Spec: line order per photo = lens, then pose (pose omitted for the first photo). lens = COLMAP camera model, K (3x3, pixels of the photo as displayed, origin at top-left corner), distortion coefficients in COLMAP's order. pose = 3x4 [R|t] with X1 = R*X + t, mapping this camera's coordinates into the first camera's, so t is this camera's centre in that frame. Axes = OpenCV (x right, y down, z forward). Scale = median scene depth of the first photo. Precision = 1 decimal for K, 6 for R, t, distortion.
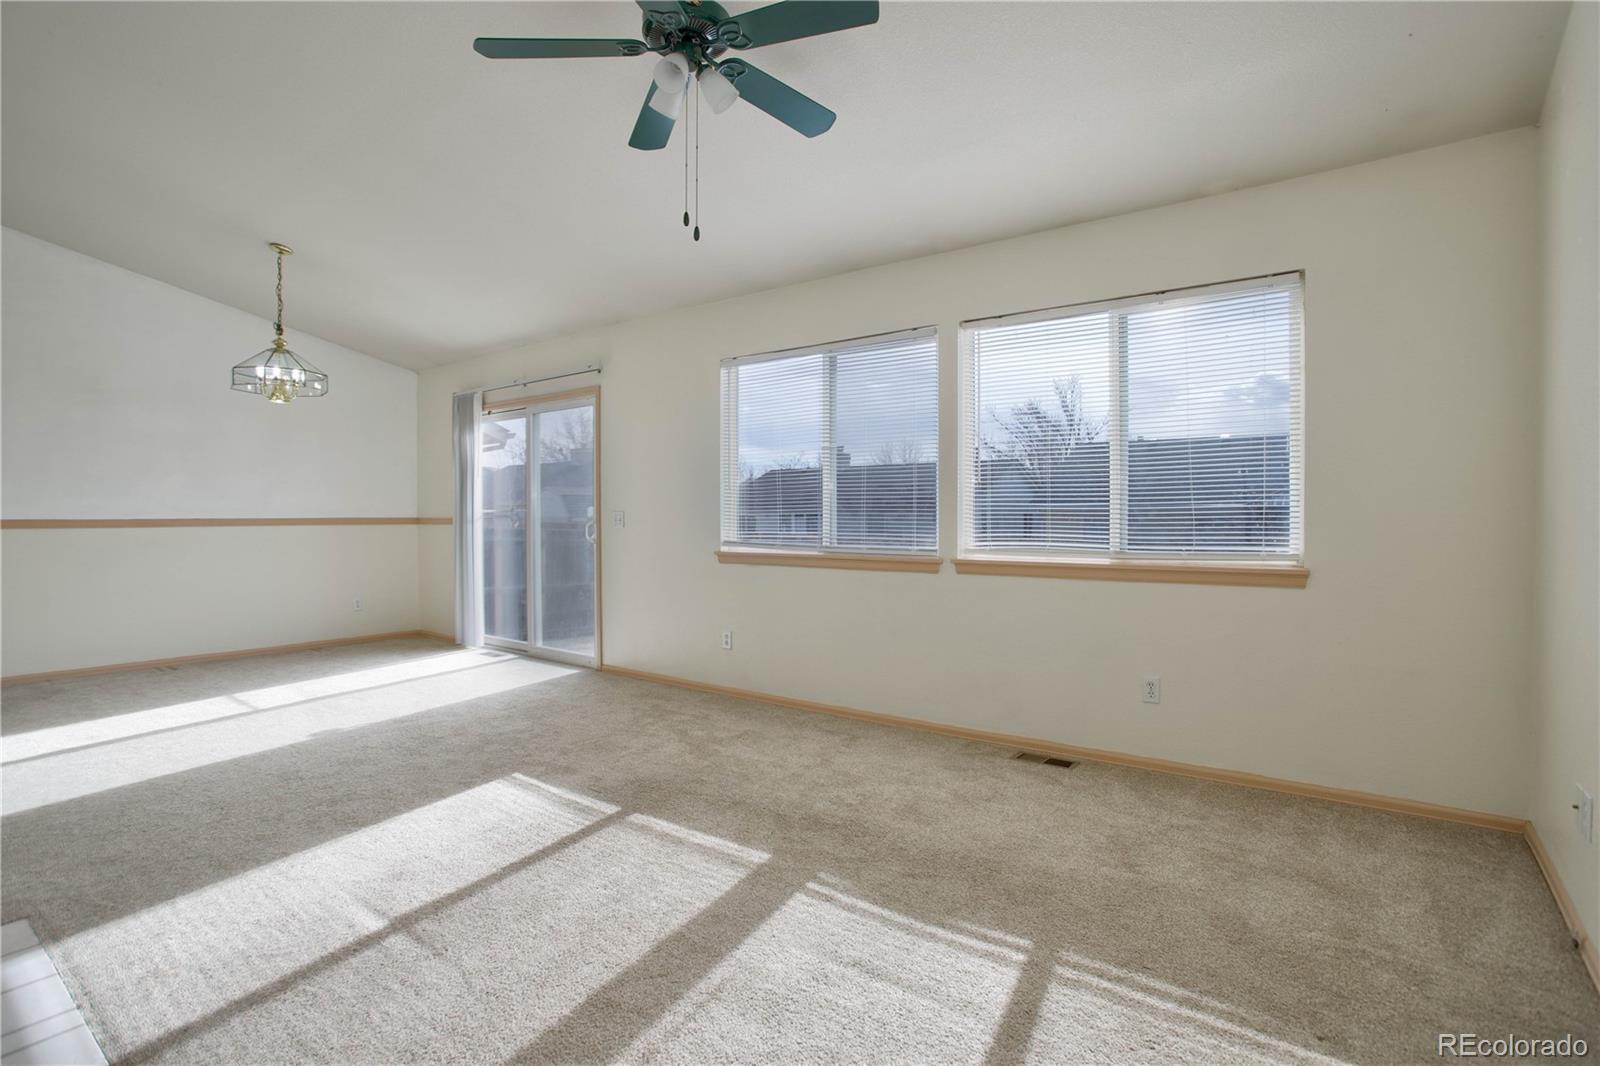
lens RADIAL K [[773.4, 0, 802.0], [0, 773.4, 517.2], [0, 0, 1]] dist [-0.002300, -0.000041]
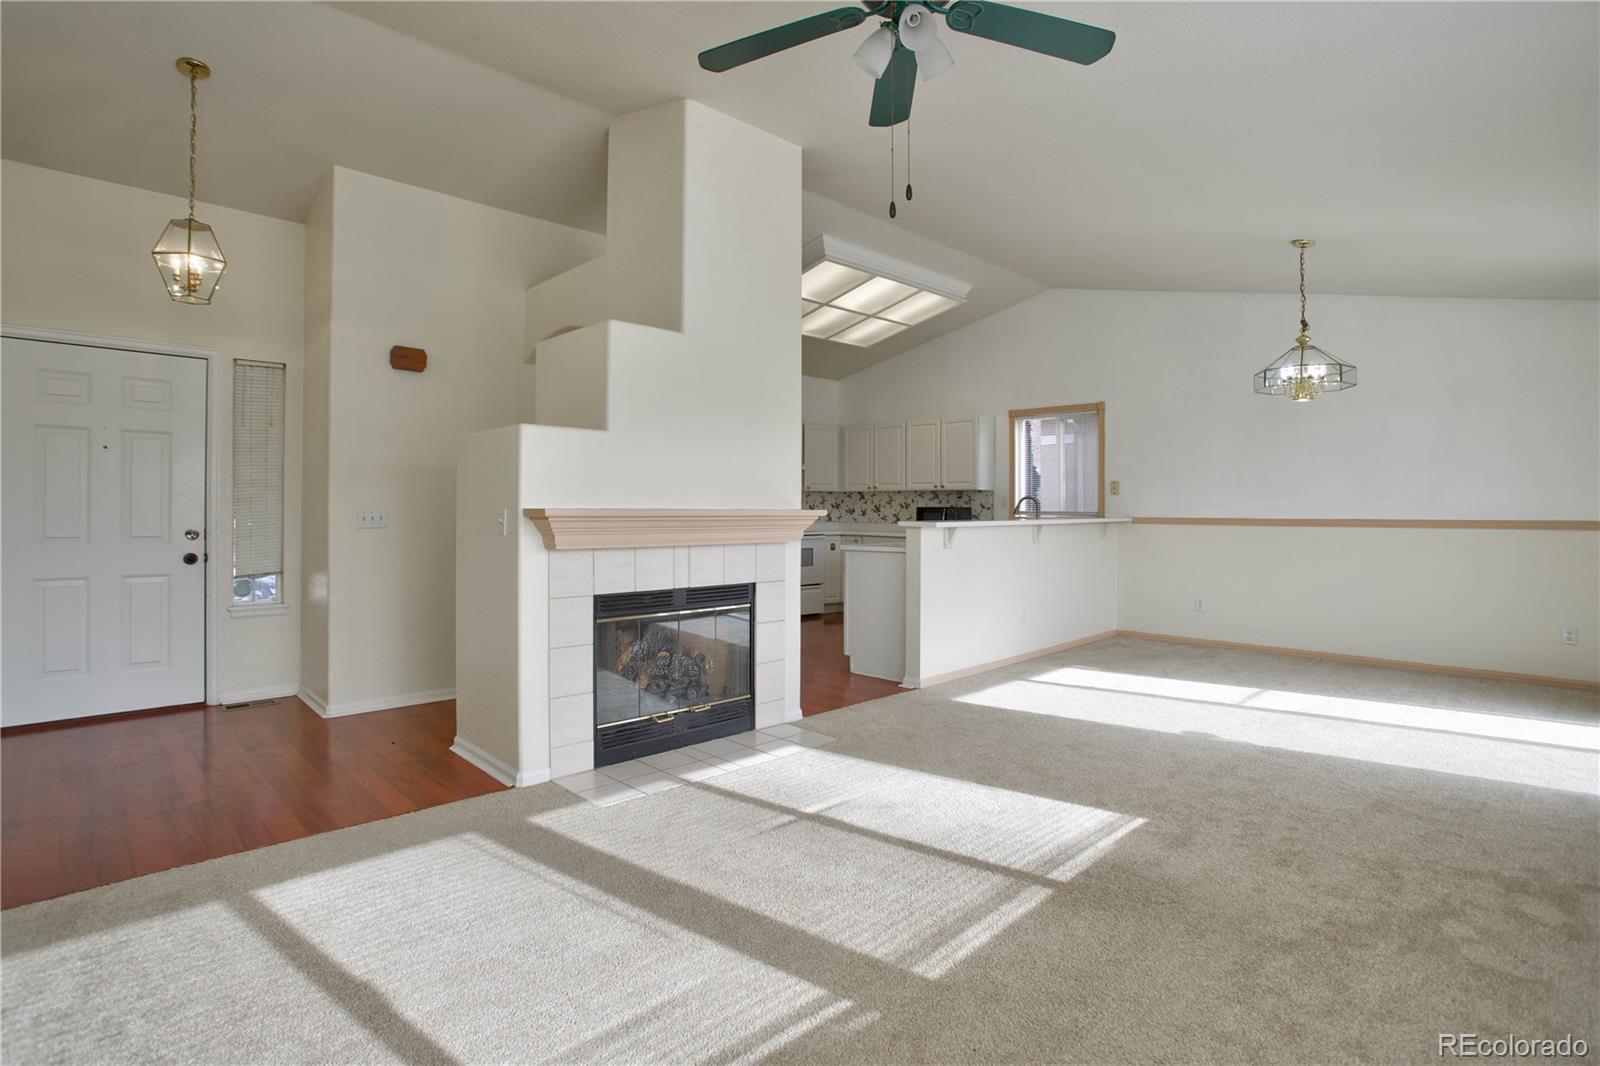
lens RADIAL K [[790.1, 0, 803.2], [0, 790.1, 504.3], [0, 0, 1]] dist [-0.003355, -0.000294]
pose [[-0.142013, -0.014133, -0.989764, 0.592612], [0.002001, 0.999892, -0.014565, -0.009620], [0.989863, -0.004049, -0.141970, 0.788914]]
